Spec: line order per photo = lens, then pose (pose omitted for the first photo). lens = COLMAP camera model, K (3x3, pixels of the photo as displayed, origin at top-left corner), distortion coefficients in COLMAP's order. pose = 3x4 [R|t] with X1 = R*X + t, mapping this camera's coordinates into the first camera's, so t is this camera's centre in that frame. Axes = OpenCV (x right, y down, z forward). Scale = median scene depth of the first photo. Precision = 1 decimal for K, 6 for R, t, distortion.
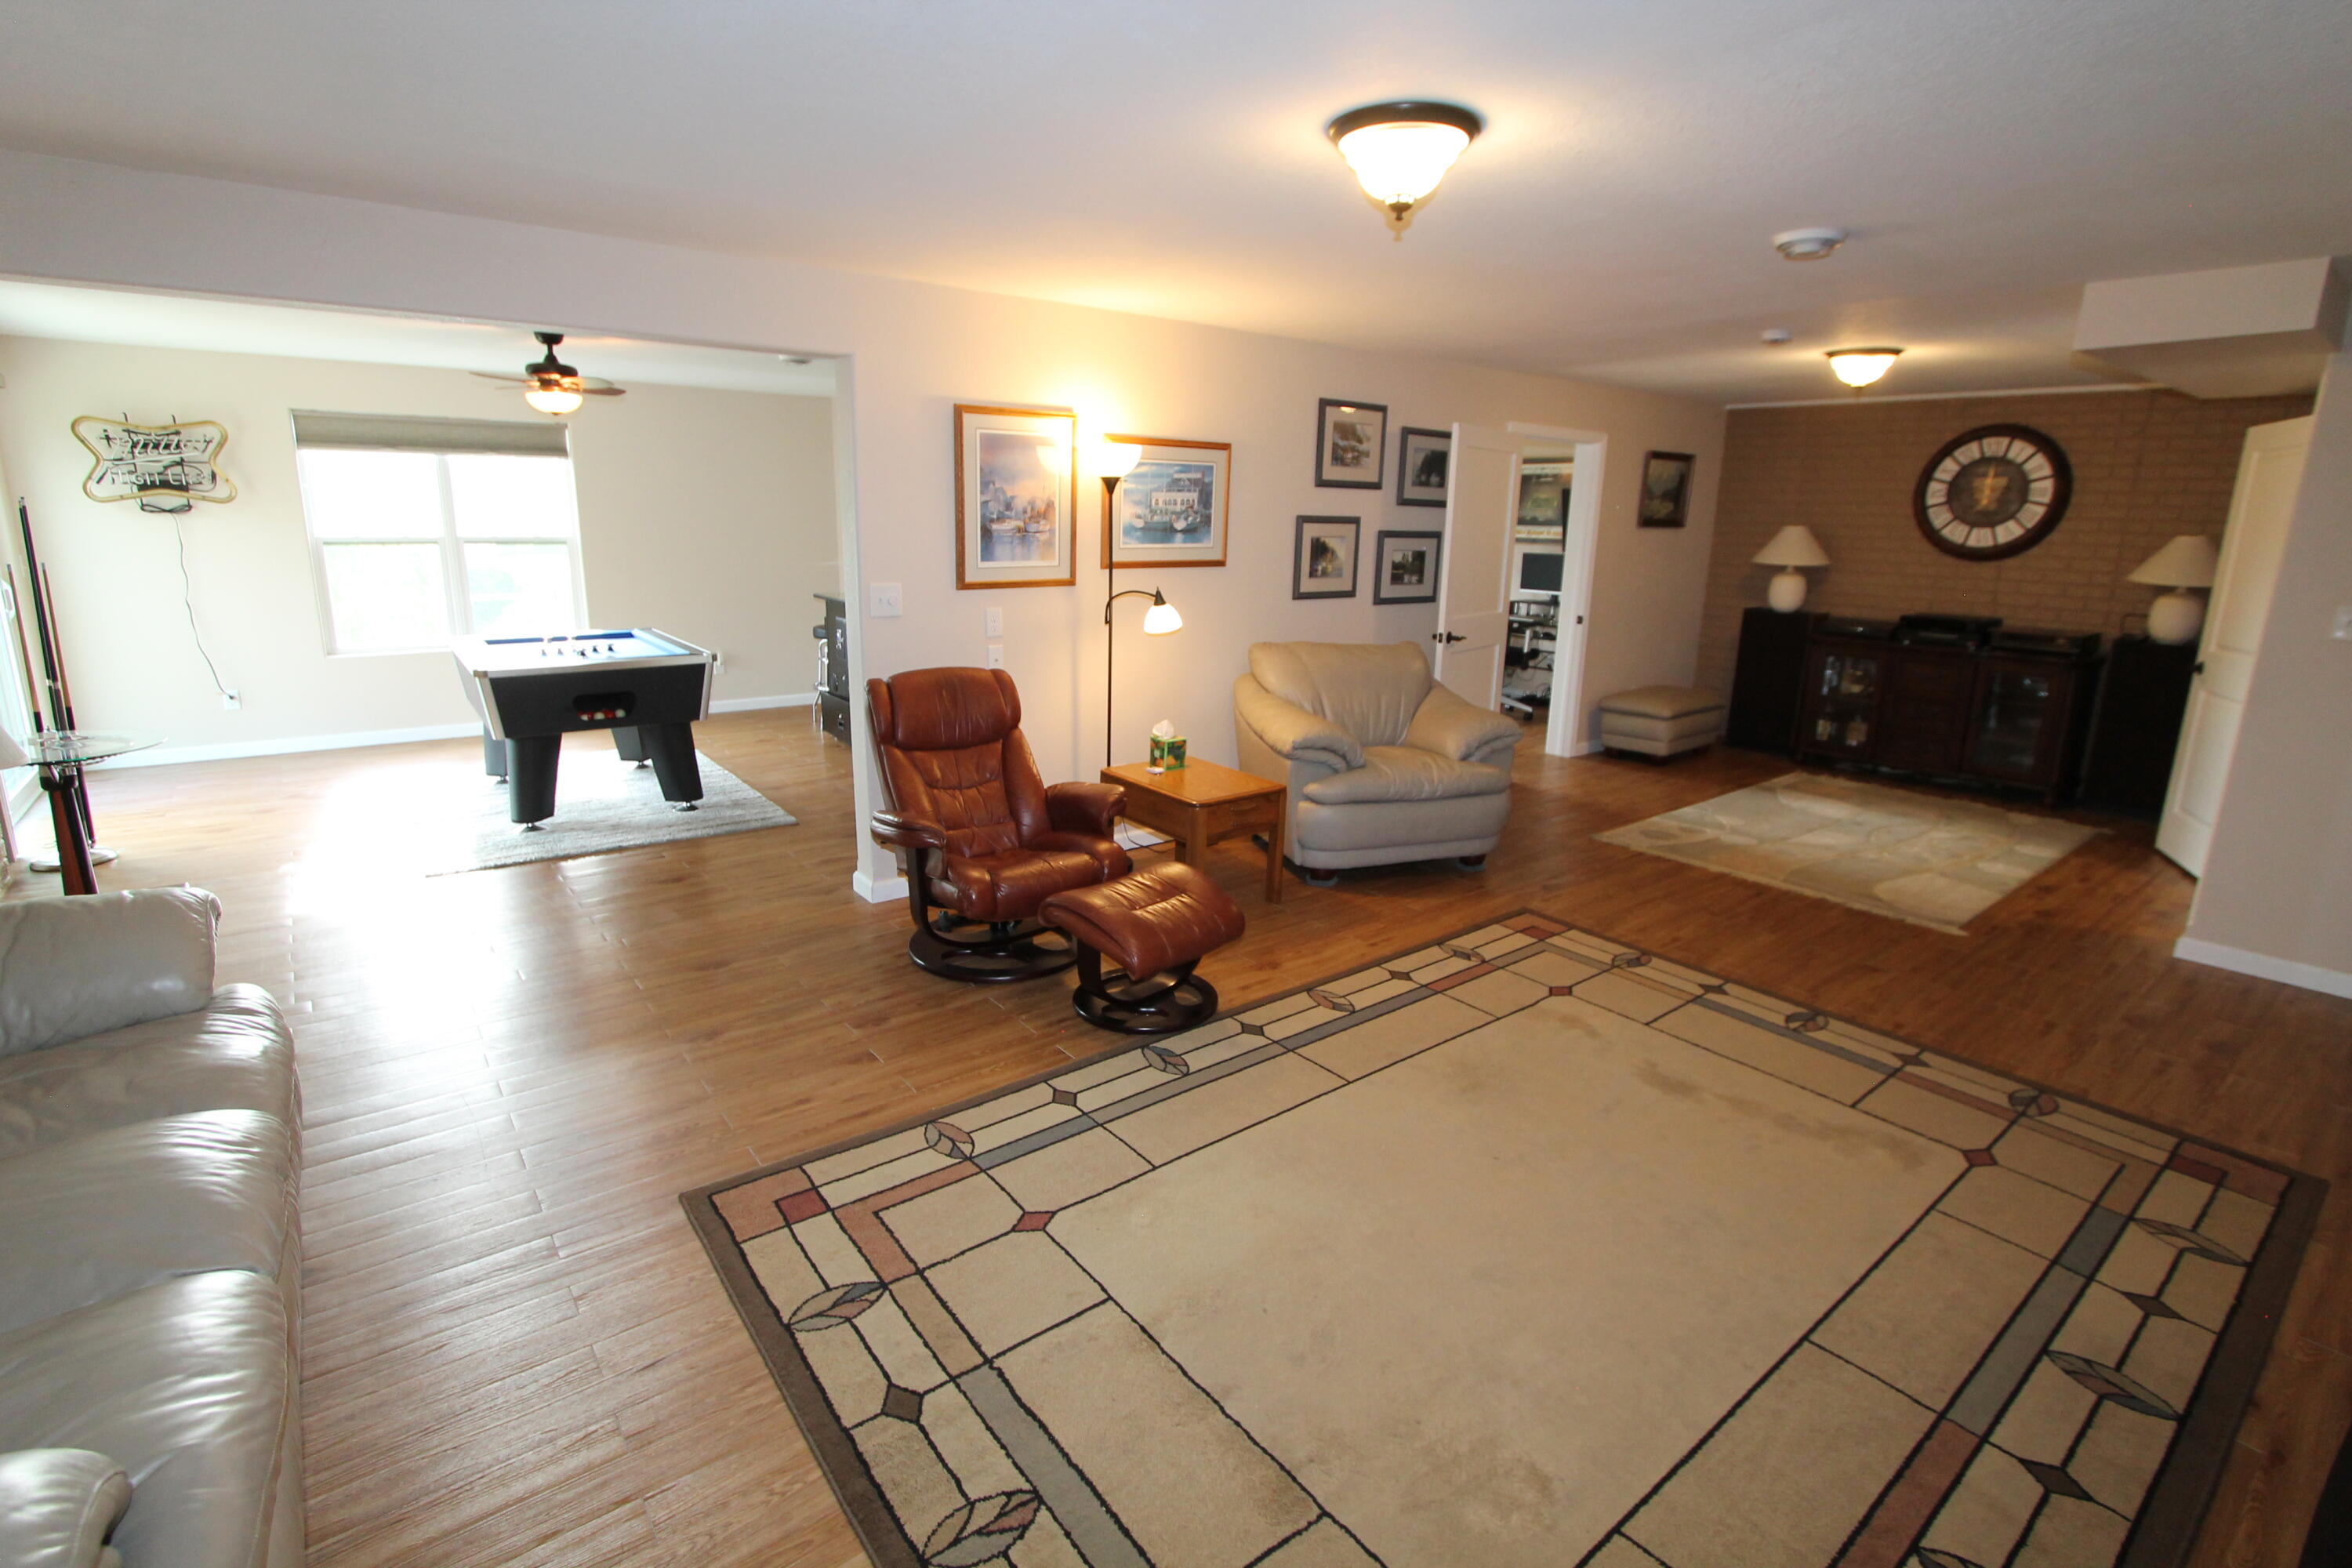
lens RADIAL K [[1096.0, 0, 1173.4], [0, 1096.0, 763.3], [0, 0, 1]] dist [-0.018619, 0.002731]
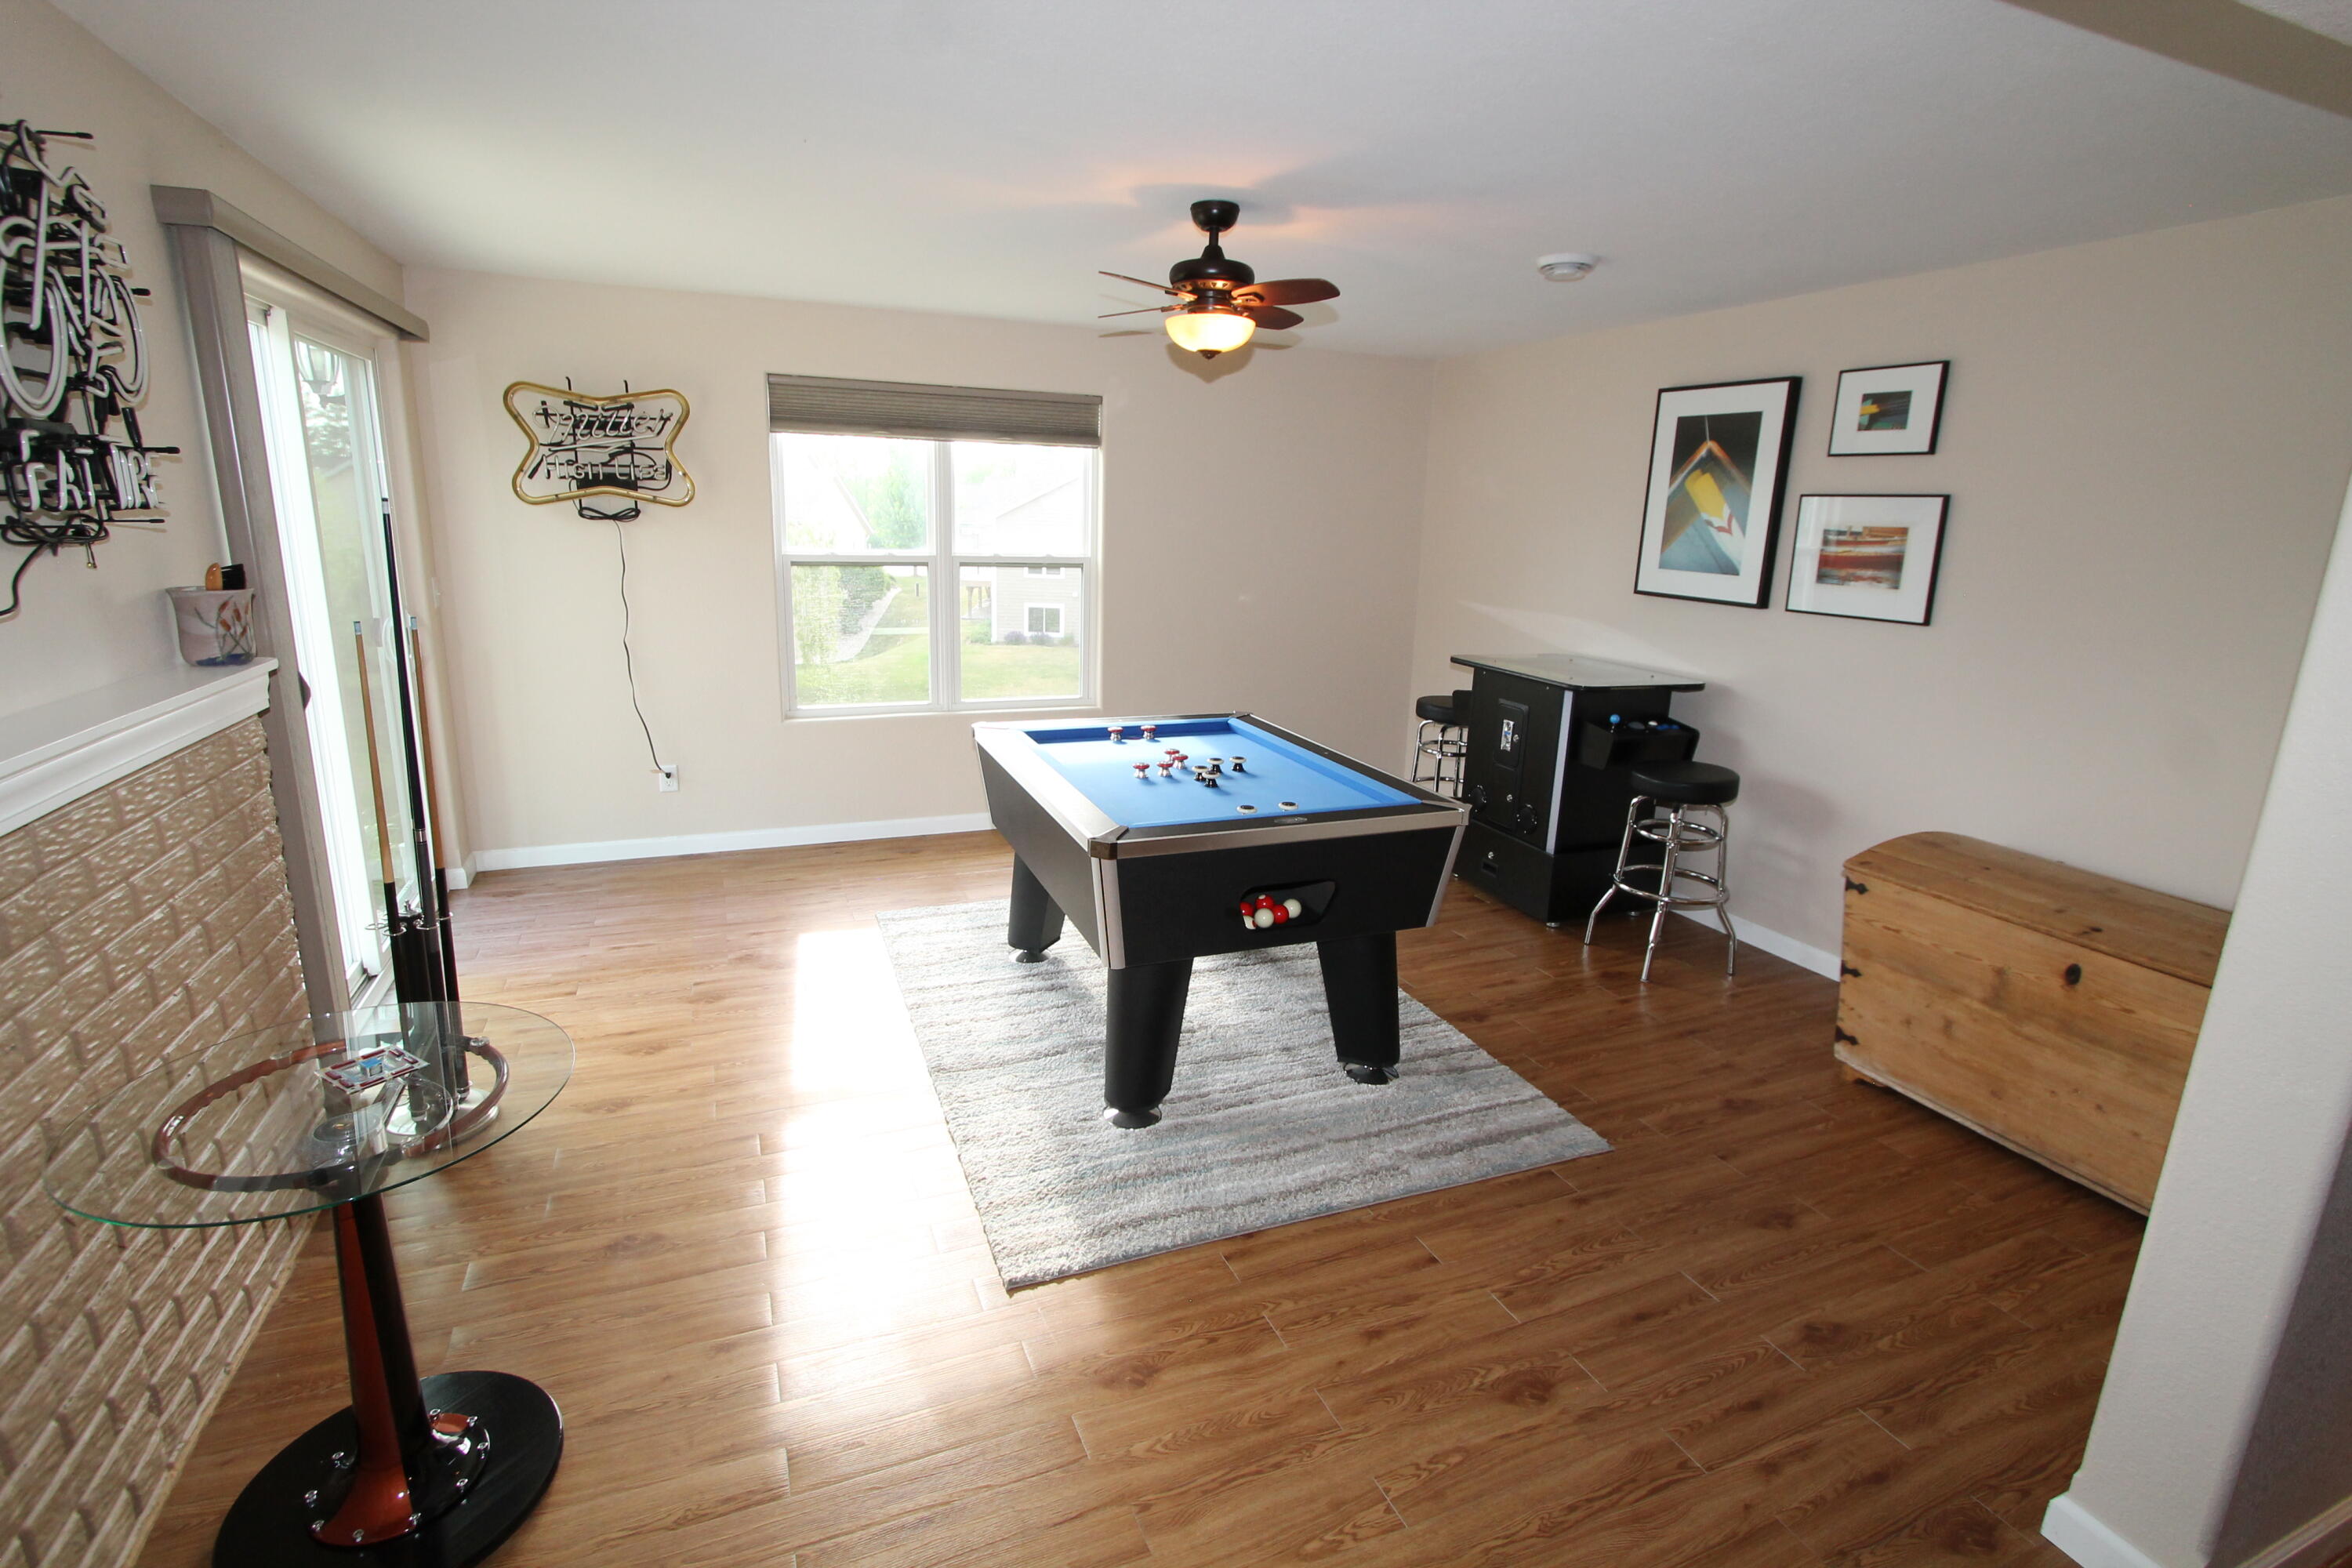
lens RADIAL K [[1096.3, 0, 1172.7], [0, 1096.3, 763.7], [0, 0, 1]] dist [-0.013565, -0.000325]
pose [[0.962711, 0.068540, -0.261706, -0.540749], [-0.069411, 0.997571, 0.005924, -0.146123], [0.261476, 0.012462, 0.965129, 0.582512]]
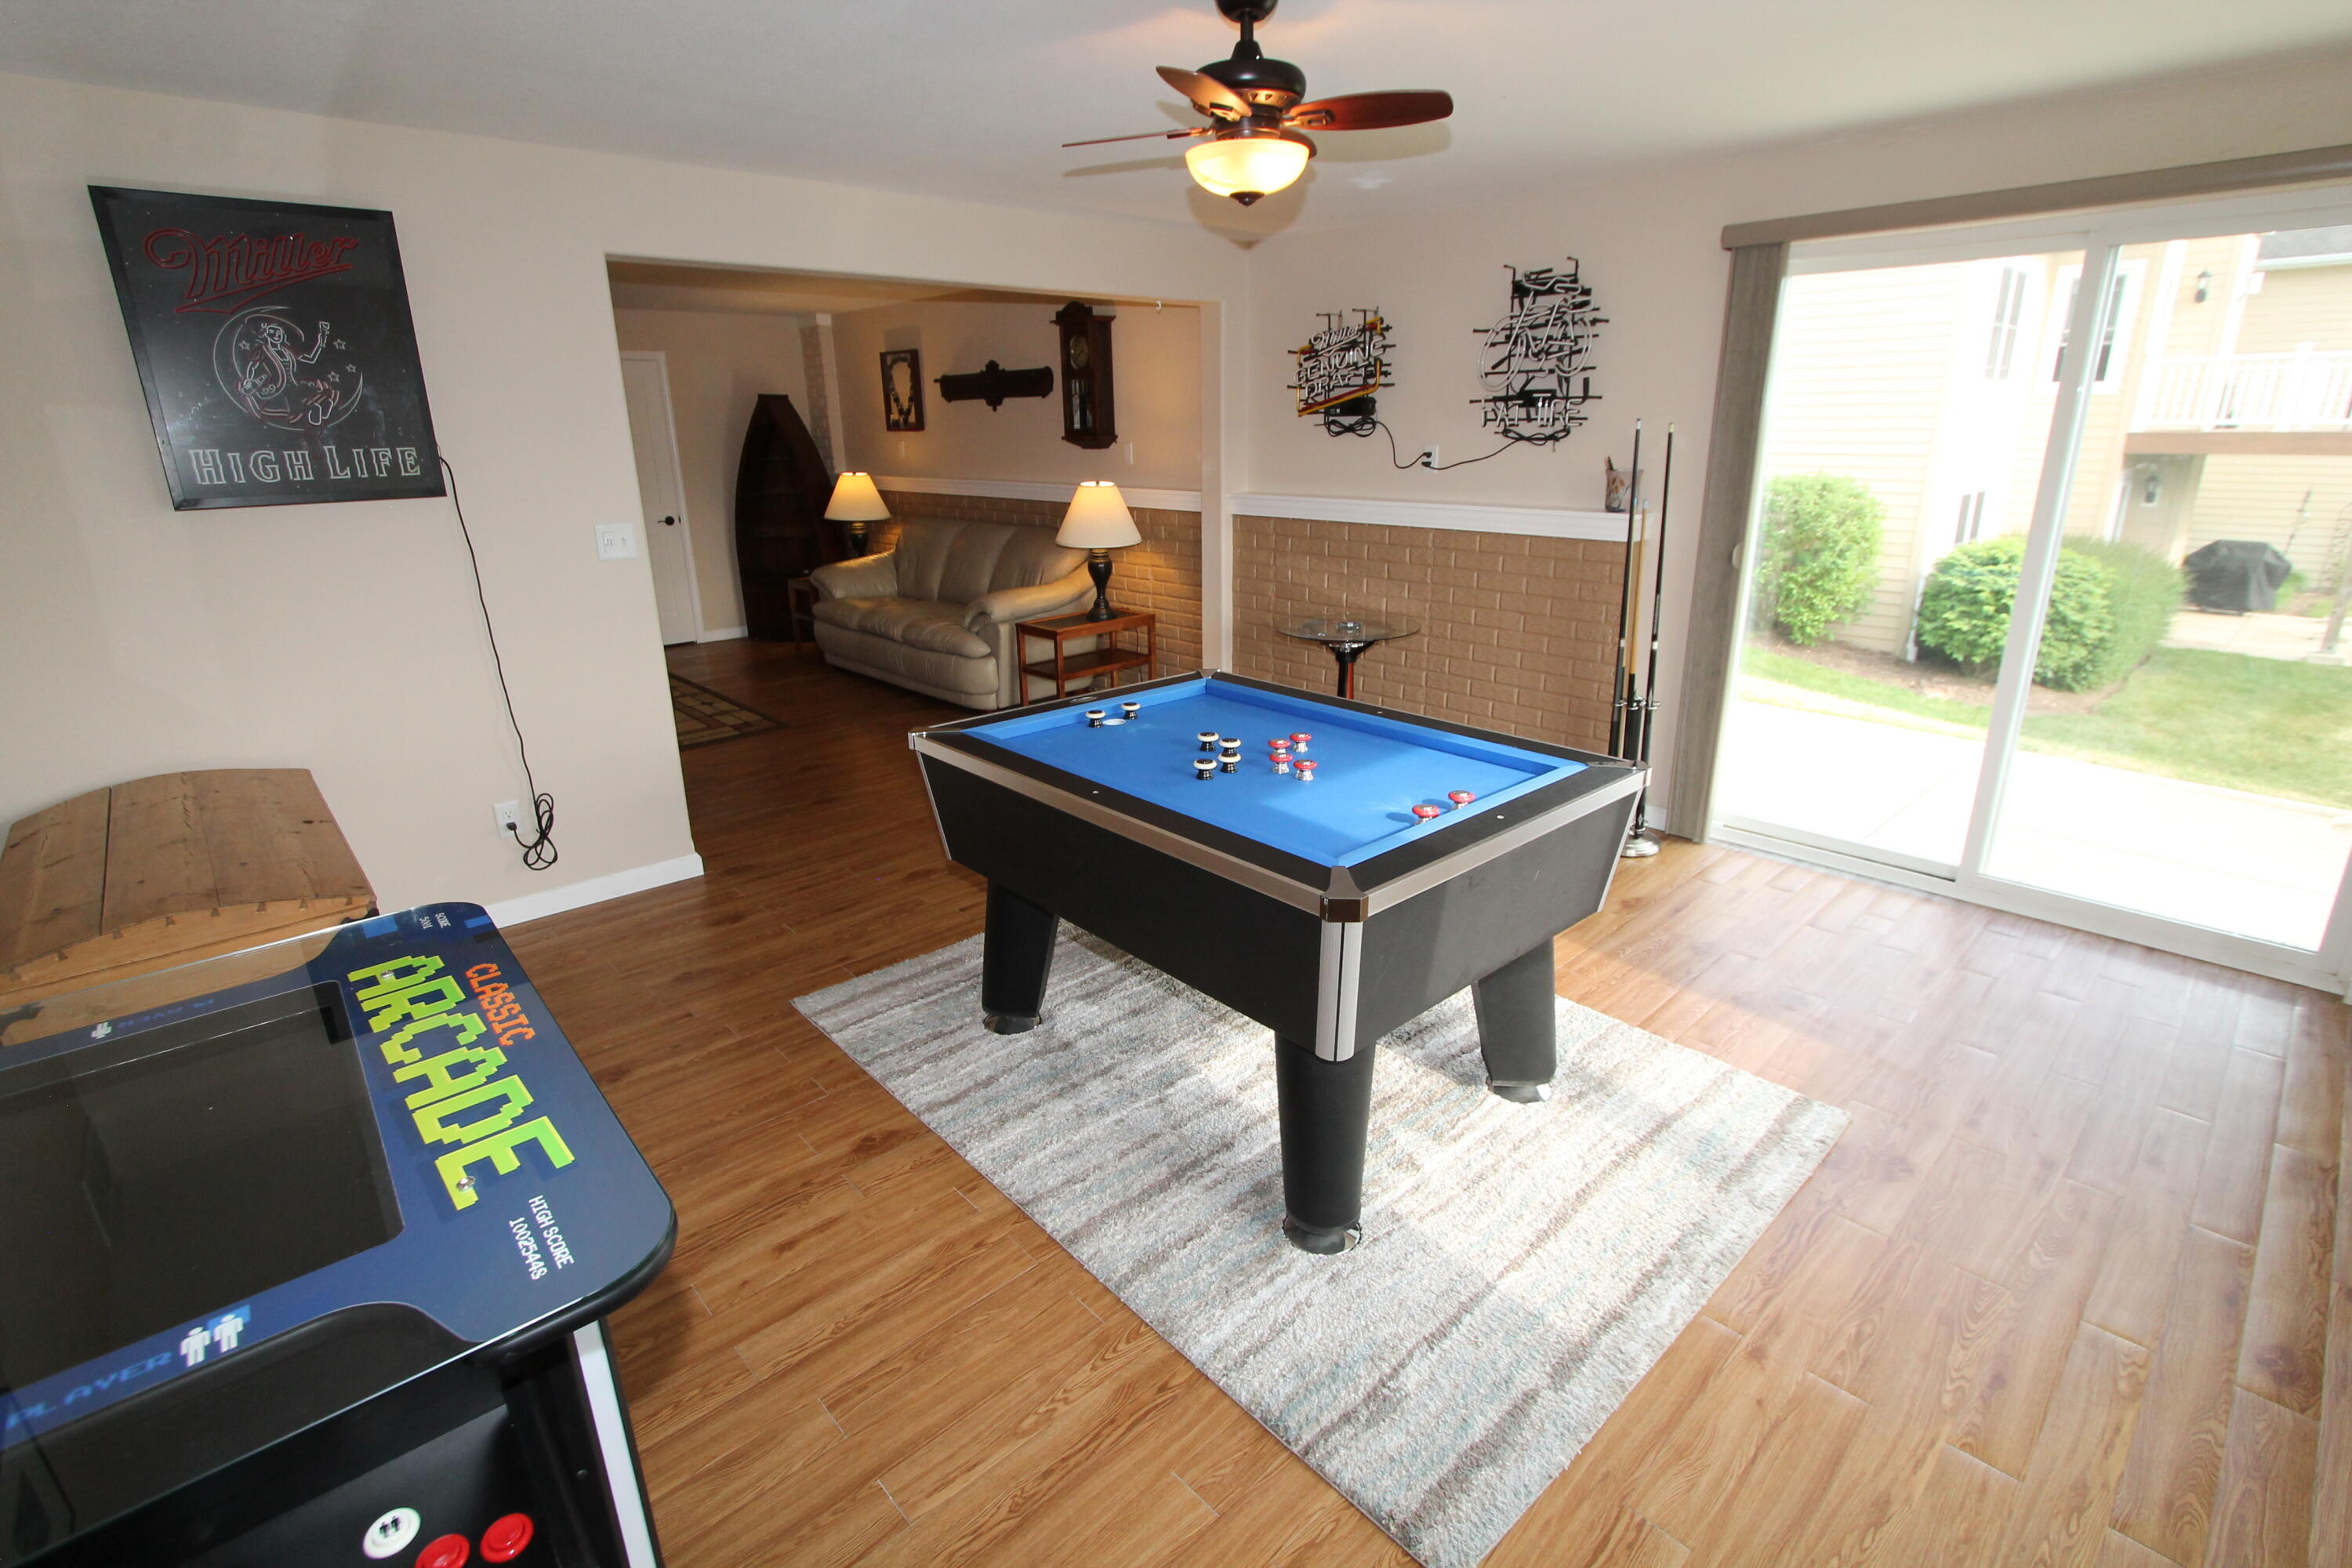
lens RADIAL K [[1095.5, 0, 1173.2], [0, 1095.5, 763.7], [0, 0, 1]] dist [-0.015934, 0.001626]
pose [[-0.997039, 0.017559, -0.074866, -0.644403], [-0.022436, 0.864794, 0.501625, -0.437212], [0.073552, 0.501820, -0.861839, 1.854457]]
